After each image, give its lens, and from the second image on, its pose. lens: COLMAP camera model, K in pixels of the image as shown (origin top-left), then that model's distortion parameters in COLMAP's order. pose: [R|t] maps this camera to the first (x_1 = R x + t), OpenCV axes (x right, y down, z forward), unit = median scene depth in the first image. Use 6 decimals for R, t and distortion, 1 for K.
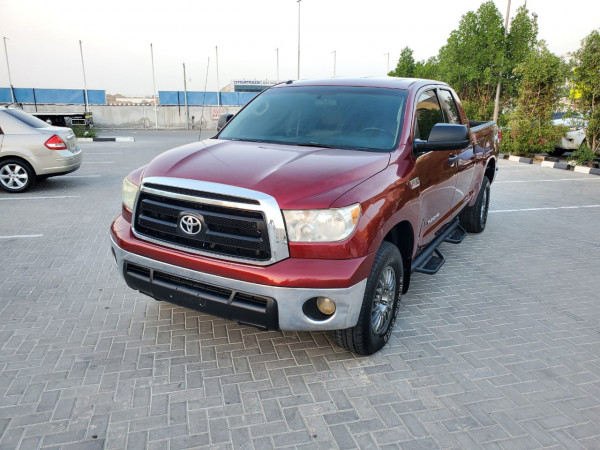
lens RADIAL K [[461.2, 0, 294.1], [0, 461.2, 223.1], [0, 0, 1]] dist [0.009539, 0.001217]
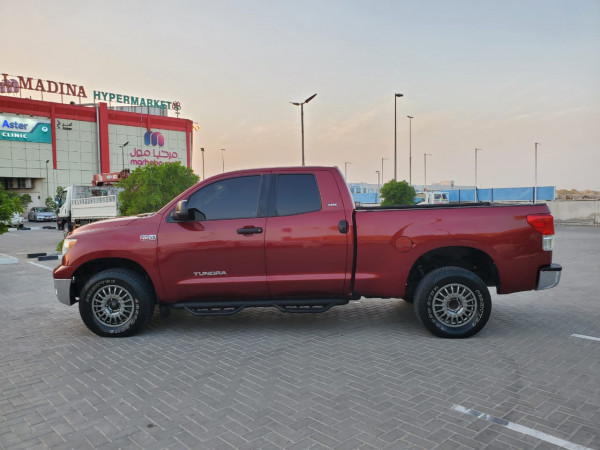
lens RADIAL K [[458.8, 0, 326.8], [0, 458.8, 225.1], [0, 0, 1]] dist [0.003997, 0.002920]
pose [[0.520395, 0.031181, -0.853356, 1.814245], [-0.202693, 0.975283, -0.087971, -0.111686], [0.829521, 0.218749, 0.513853, 0.683241]]
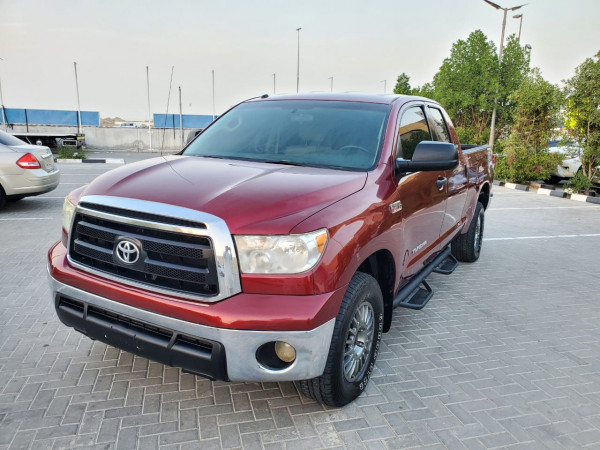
lens RADIAL K [[463.8, 0, 300.0], [0, 463.8, 225.0], [0, 0, 1]] dist [0.003302, 0.007988]
pose [[0.999785, 0.012061, 0.016879, 0.062075], [-0.011194, 0.998658, -0.050573, -0.004721], [-0.017467, 0.050373, 0.998578, 0.117400]]
